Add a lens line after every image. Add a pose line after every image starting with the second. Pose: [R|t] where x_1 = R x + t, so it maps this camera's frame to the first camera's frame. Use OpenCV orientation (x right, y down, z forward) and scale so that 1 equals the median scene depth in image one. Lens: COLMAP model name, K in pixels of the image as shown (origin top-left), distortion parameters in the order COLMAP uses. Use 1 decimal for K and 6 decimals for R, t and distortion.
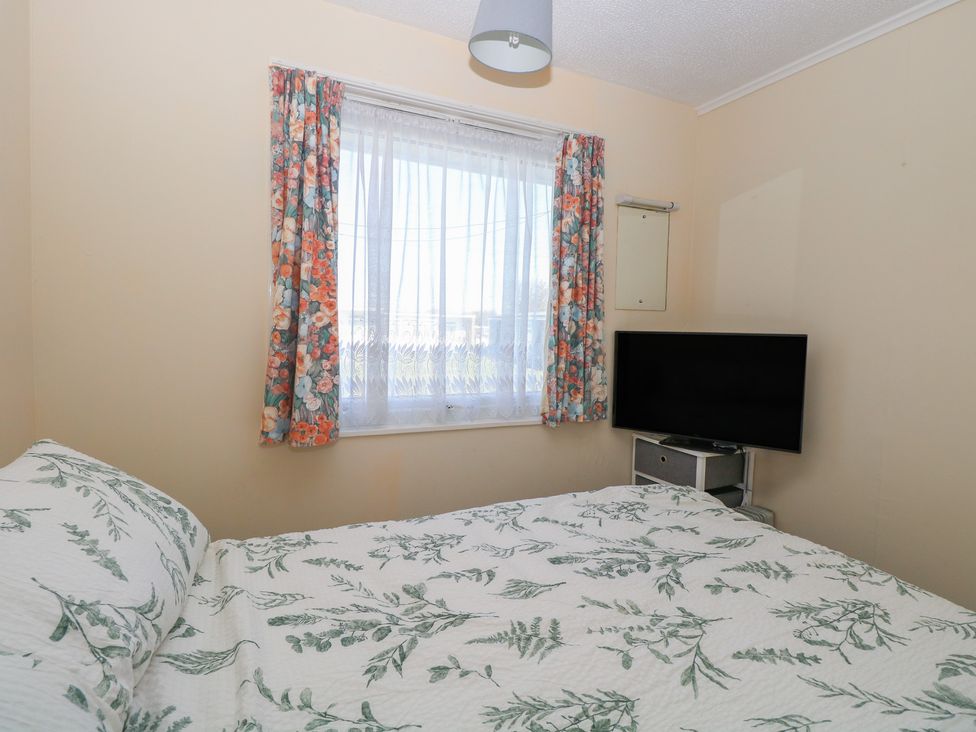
lens RADIAL K [[510.4, 0, 488.0], [0, 510.4, 366.0], [0, 0, 1]] dist [-0.001514, -0.017980]
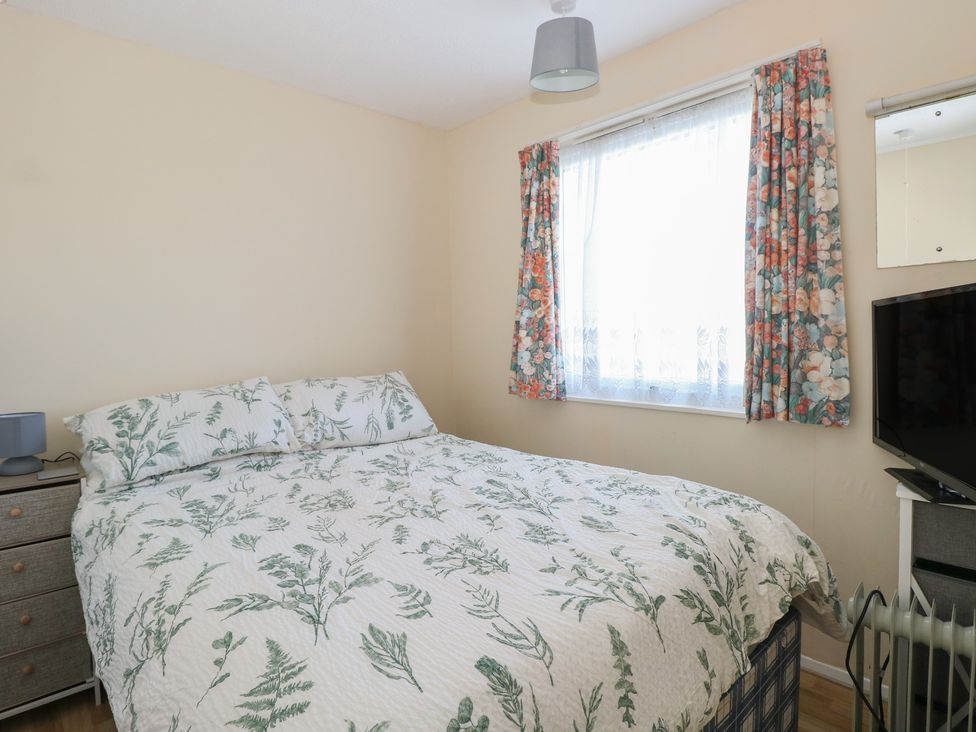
lens RADIAL K [[548.2, 0, 488.0], [0, 548.2, 366.0], [0, 0, 1]] dist [-0.002426, -0.000856]
pose [[0.299787, 0.026092, -0.953649, 1.101776], [-0.046138, 0.998853, 0.012825, 0.045611], [0.952890, 0.040155, 0.300647, 0.405468]]
